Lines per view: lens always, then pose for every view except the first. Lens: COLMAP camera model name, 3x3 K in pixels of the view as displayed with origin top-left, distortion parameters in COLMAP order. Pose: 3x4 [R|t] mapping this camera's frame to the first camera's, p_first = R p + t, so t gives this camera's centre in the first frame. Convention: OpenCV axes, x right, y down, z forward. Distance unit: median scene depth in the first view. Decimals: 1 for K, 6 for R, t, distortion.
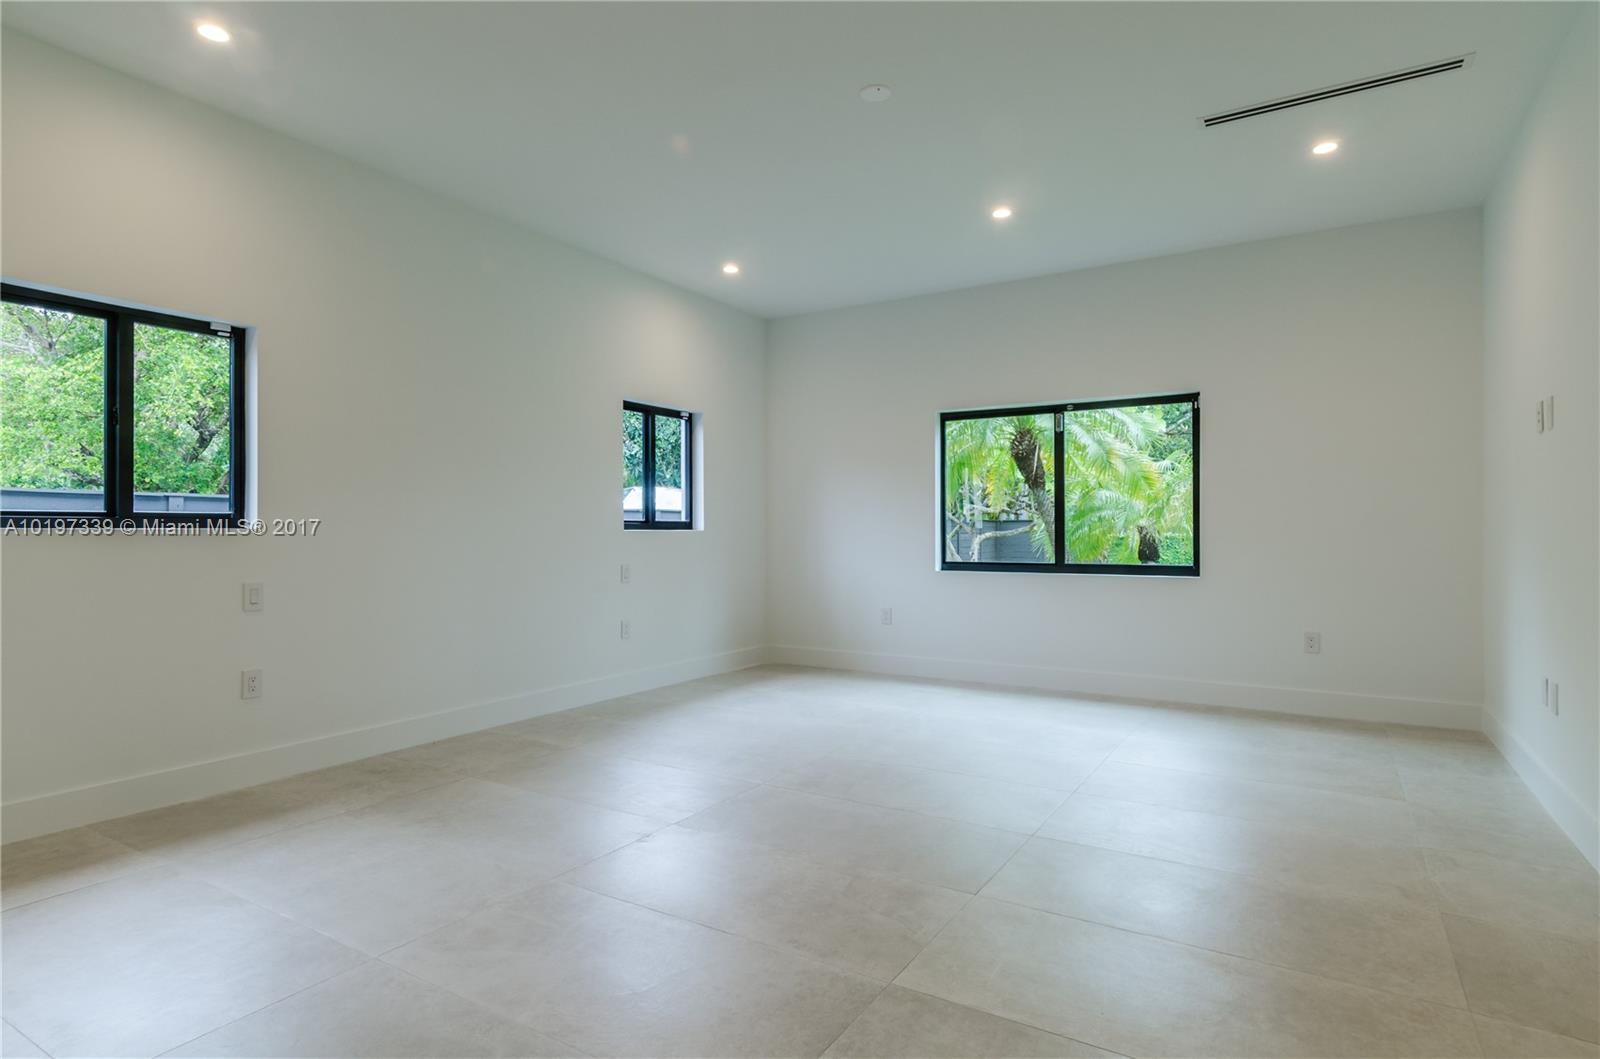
lens RADIAL K [[823.7, 0, 800.0], [0, 823.7, 529.5], [0, 0, 1]] dist [0.000577, -0.000505]
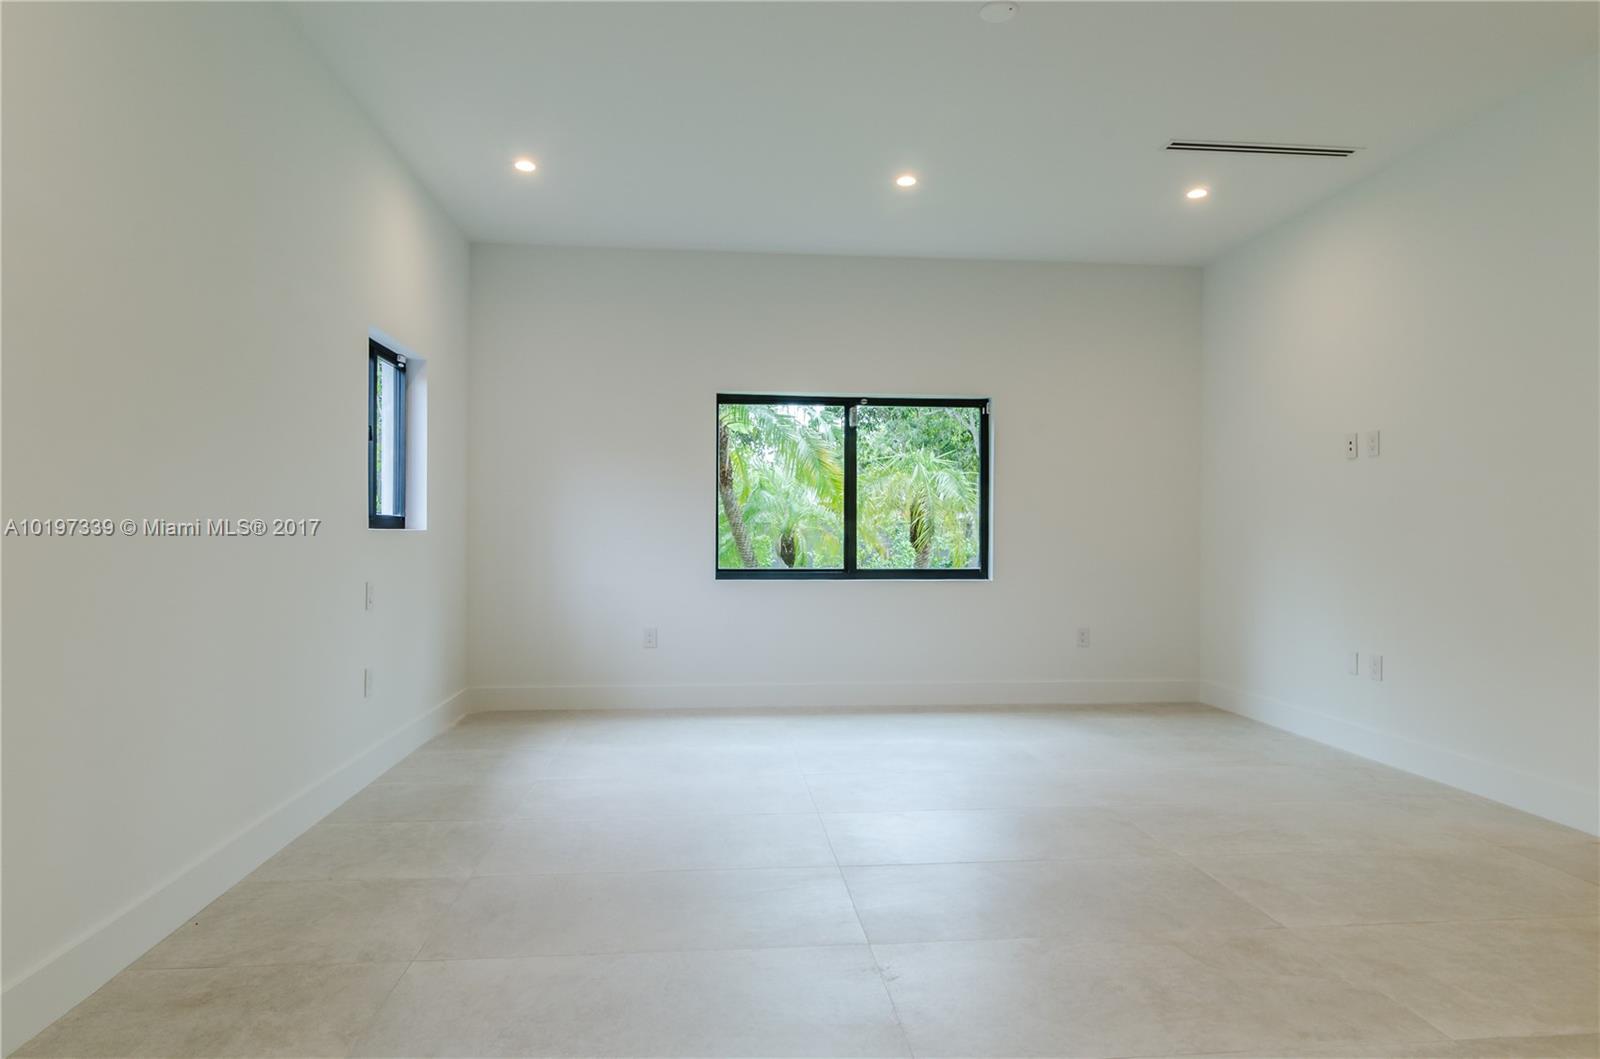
lens RADIAL K [[920.1, 0, 800.0], [0, 920.1, 529.5], [0, 0, 1]] dist [-0.002351, 0.000222]
pose [[0.804525, 0.008802, 0.593854, -0.351637], [-0.007403, 0.999961, -0.004792, 0.002237], [-0.593873, -0.000541, 0.804559, 0.206887]]
